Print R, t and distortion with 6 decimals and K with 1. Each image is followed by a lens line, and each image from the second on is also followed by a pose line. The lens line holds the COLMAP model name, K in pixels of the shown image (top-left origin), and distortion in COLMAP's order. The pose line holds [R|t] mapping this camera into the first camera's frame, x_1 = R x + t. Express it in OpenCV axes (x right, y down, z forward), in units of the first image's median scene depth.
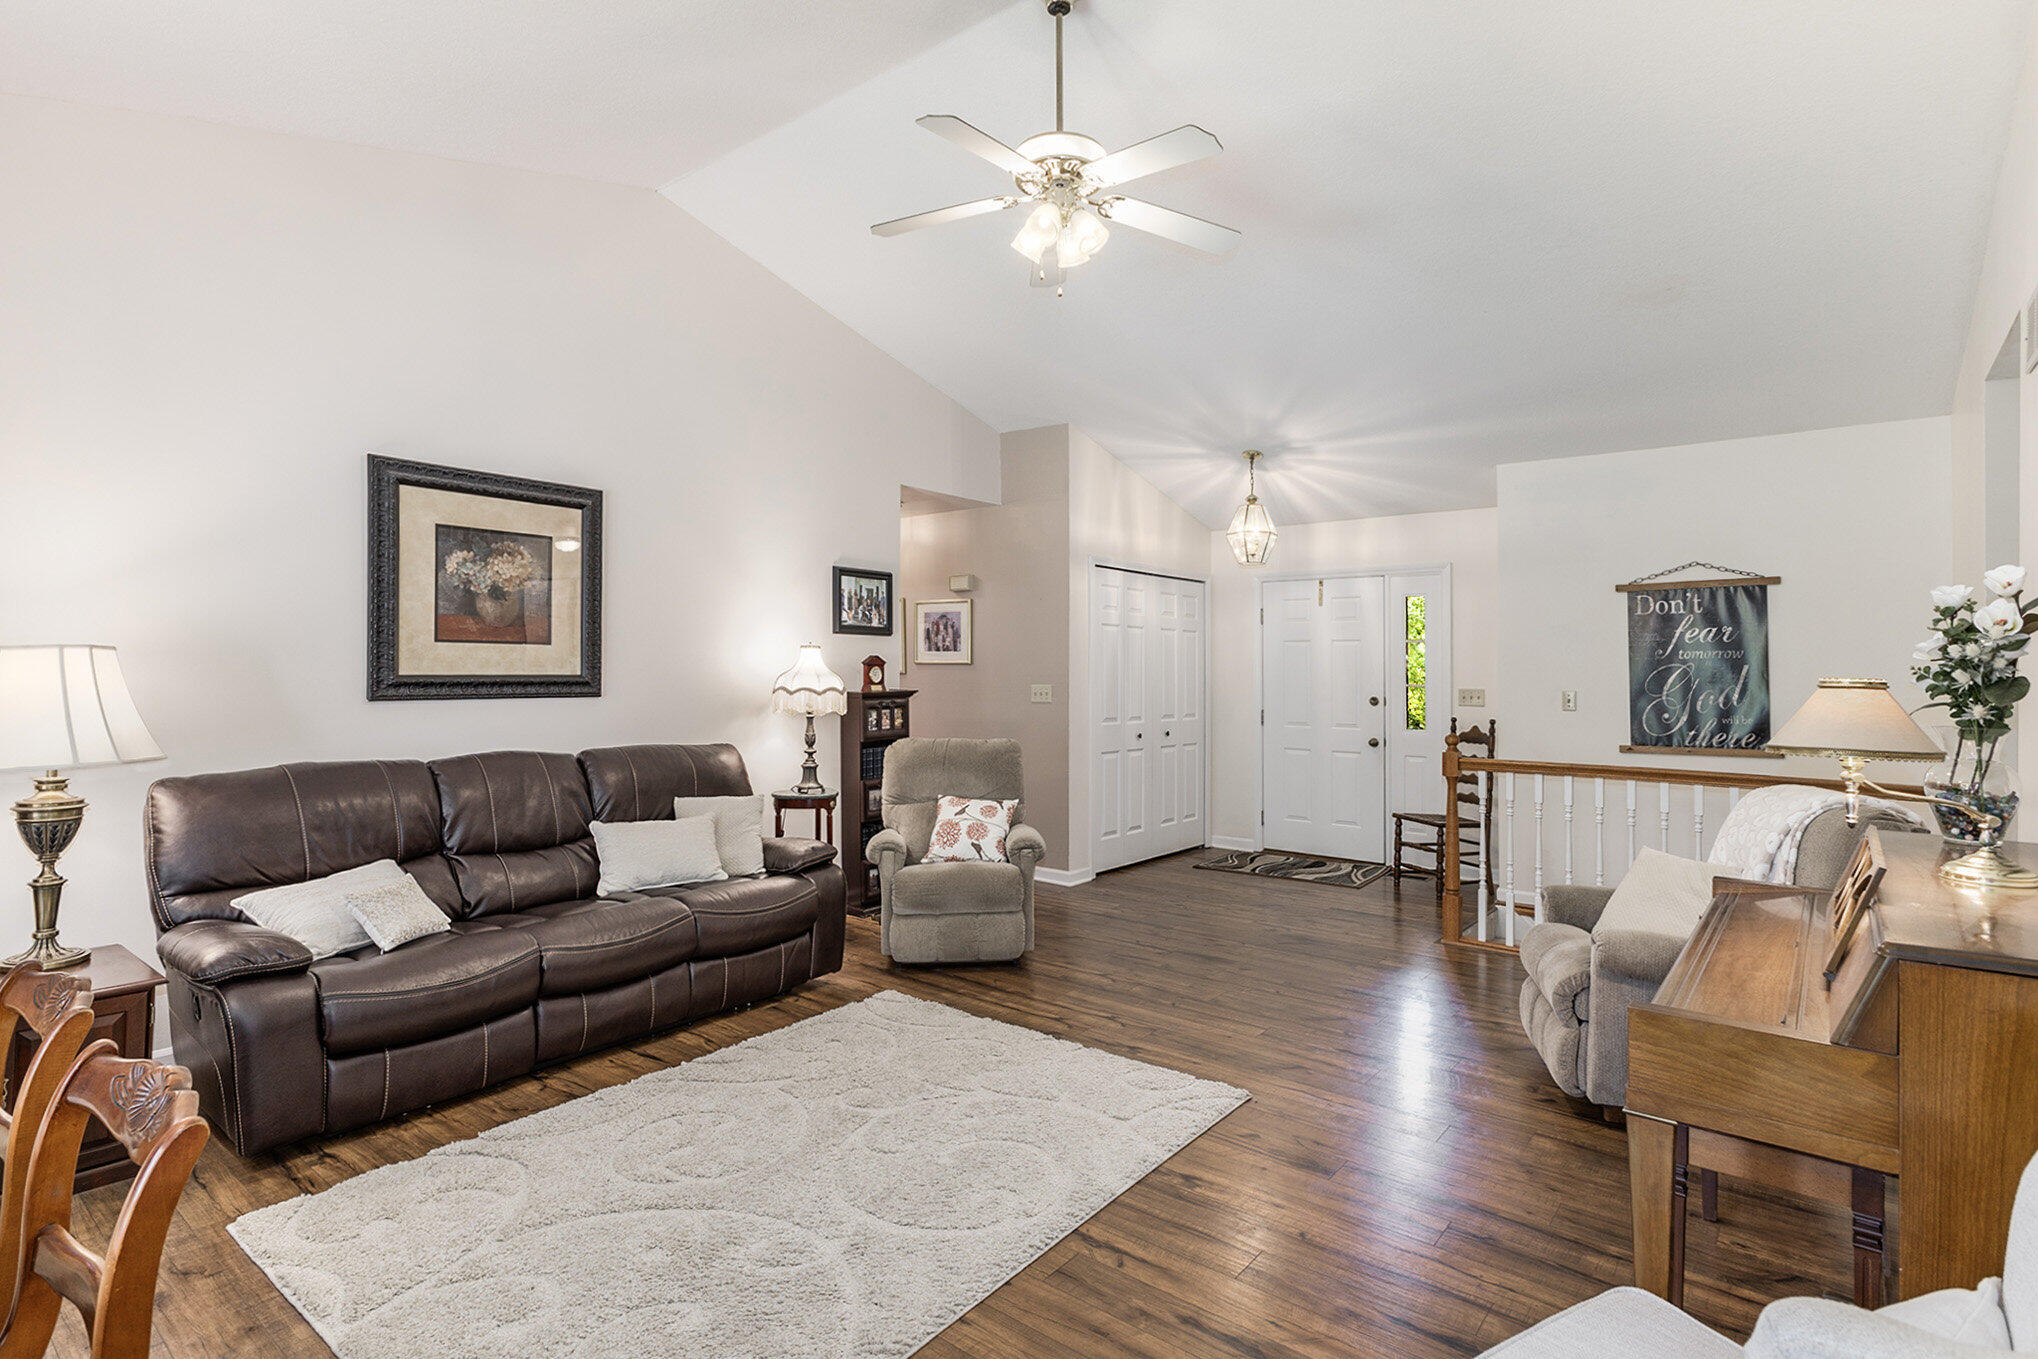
lens RADIAL K [[1025.7, 0, 1017.0], [0, 1025.7, 674.2], [0, 0, 1]] dist [-0.001003, 0.000097]
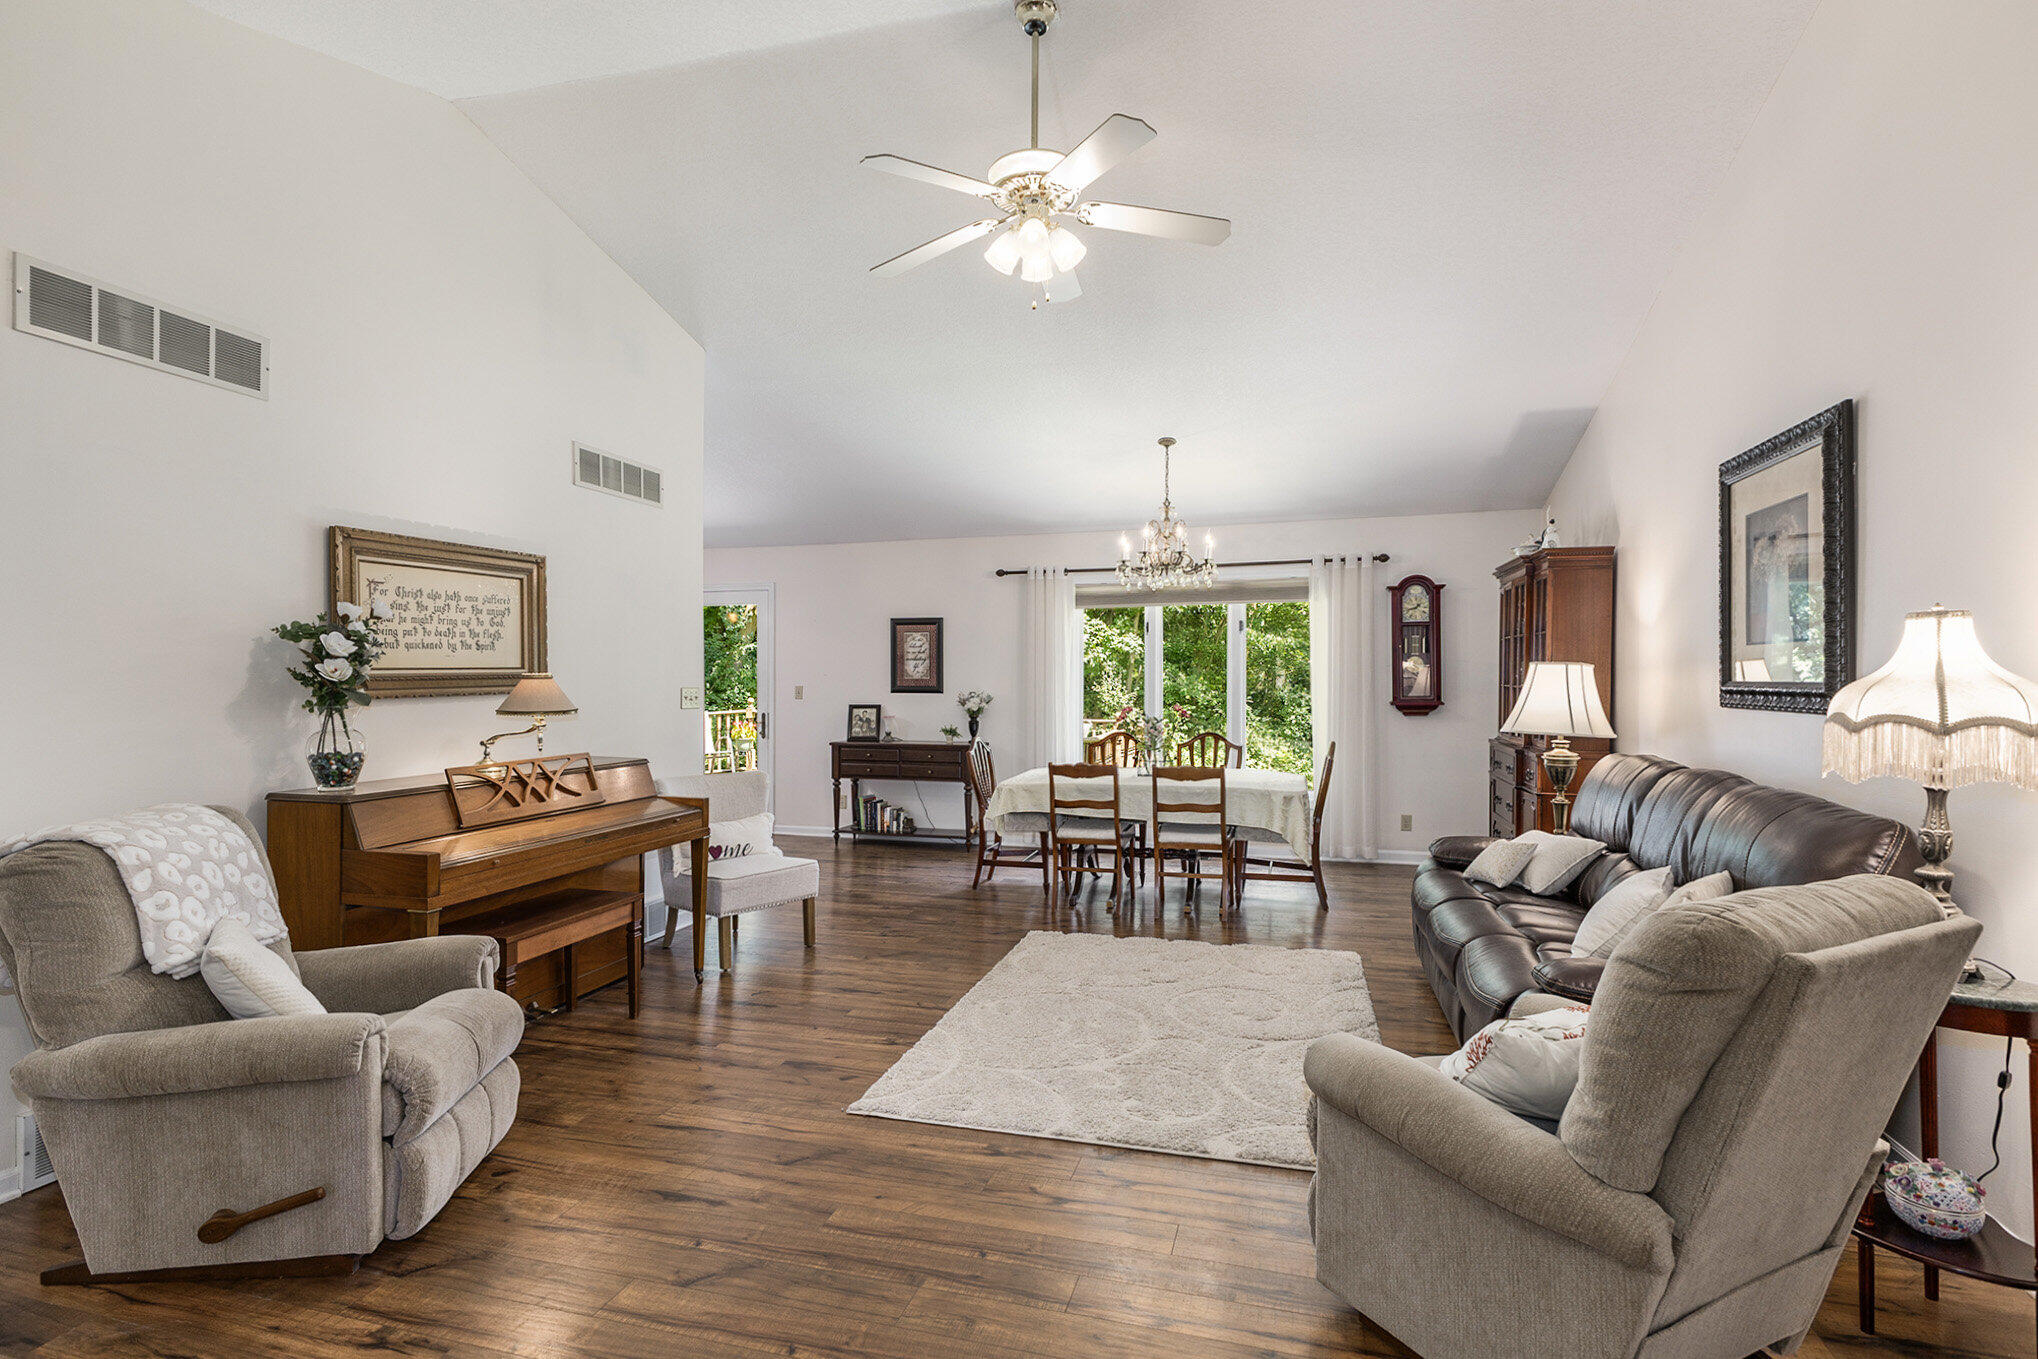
lens RADIAL K [[1025.7, 0, 1020.7], [0, 1025.7, 680.6], [0, 0, 1]] dist [-0.001003, 0.000097]
pose [[-0.923270, -0.002660, -0.384142, 0.439138], [-0.005806, 0.999958, 0.007031, -0.001307], [0.384107, 0.008722, -0.923247, 1.906975]]
